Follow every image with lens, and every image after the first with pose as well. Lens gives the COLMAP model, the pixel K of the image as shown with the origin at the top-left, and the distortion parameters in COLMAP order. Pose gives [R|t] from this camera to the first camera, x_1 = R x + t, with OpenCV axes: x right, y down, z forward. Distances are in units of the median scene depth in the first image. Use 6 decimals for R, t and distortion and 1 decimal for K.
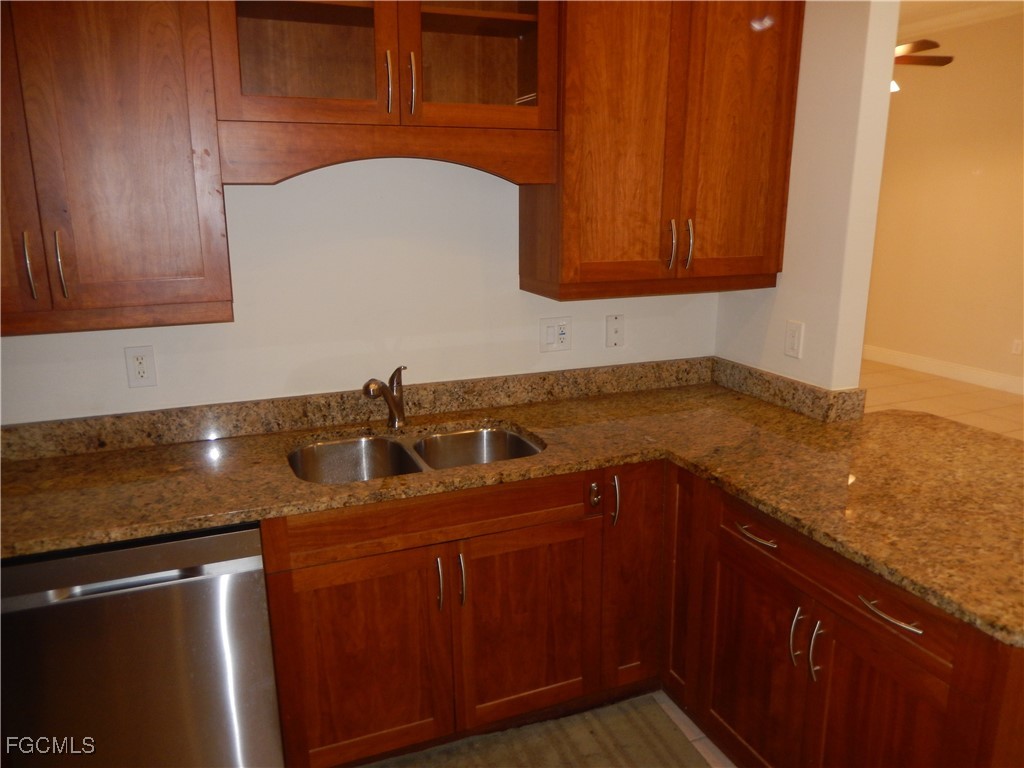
lens RADIAL K [[761.8, 0, 510.9], [0, 761.8, 383.8], [0, 0, 1]] dist [0.000930, -0.004875]
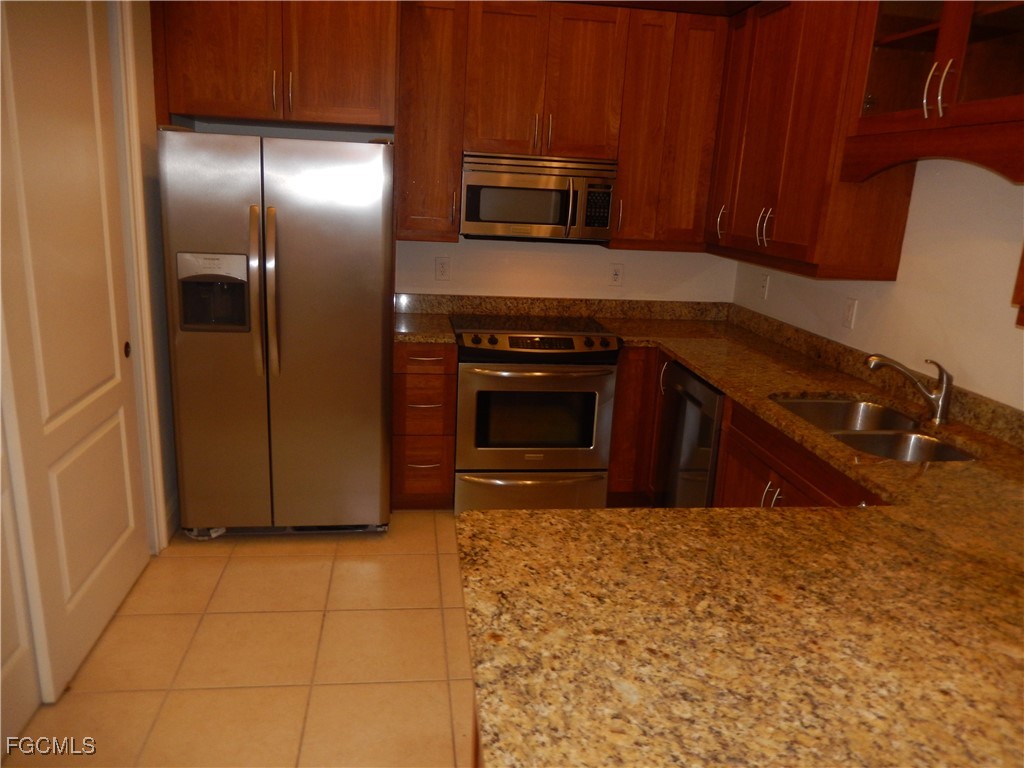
lens RADIAL K [[761.8, 0, 510.8], [0, 761.8, 384.3], [0, 0, 1]] dist [0.000930, -0.004875]
pose [[-0.249593, 0.238563, -0.938505, 1.137643], [-0.275036, 0.911800, 0.304919, -0.176300], [0.928471, 0.334228, -0.161966, 0.770387]]
